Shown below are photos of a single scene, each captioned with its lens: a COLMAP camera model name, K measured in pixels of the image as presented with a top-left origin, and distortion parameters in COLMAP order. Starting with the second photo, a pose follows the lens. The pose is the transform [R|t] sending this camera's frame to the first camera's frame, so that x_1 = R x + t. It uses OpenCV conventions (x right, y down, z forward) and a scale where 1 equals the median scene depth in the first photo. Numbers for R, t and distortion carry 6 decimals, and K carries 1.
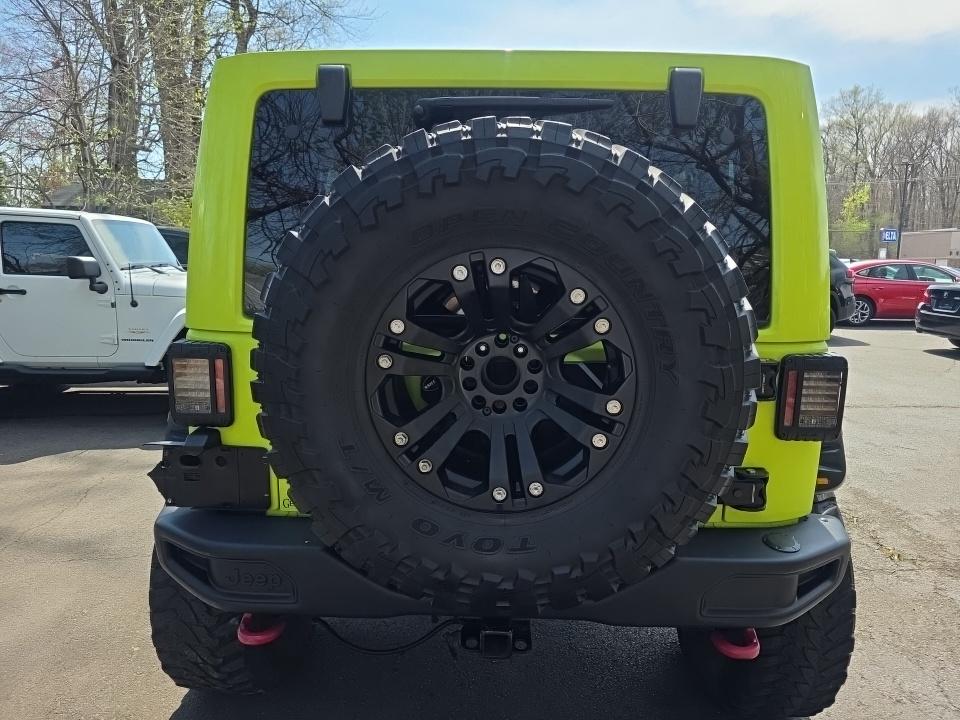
lens RADIAL K [[659.1, 0, 480.0], [0, 659.1, 360.0], [0, 0, 1]] dist [0.109629, -0.164887]
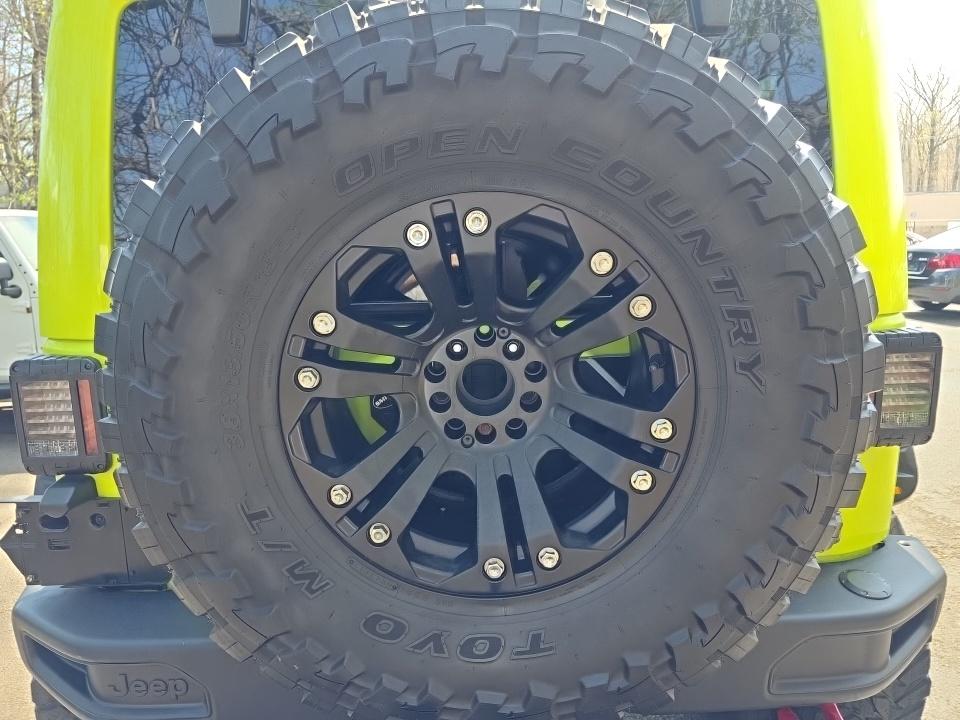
lens RADIAL K [[650.8, 0, 470.8], [0, 650.8, 342.1], [0, 0, 1]] dist [0.043708, -0.061991]
pose [[0.997423, -0.052177, 0.049249, -0.014892], [0.052364, 0.998625, -0.002519, -0.023180], [-0.049050, 0.005092, 0.998783, 0.356770]]
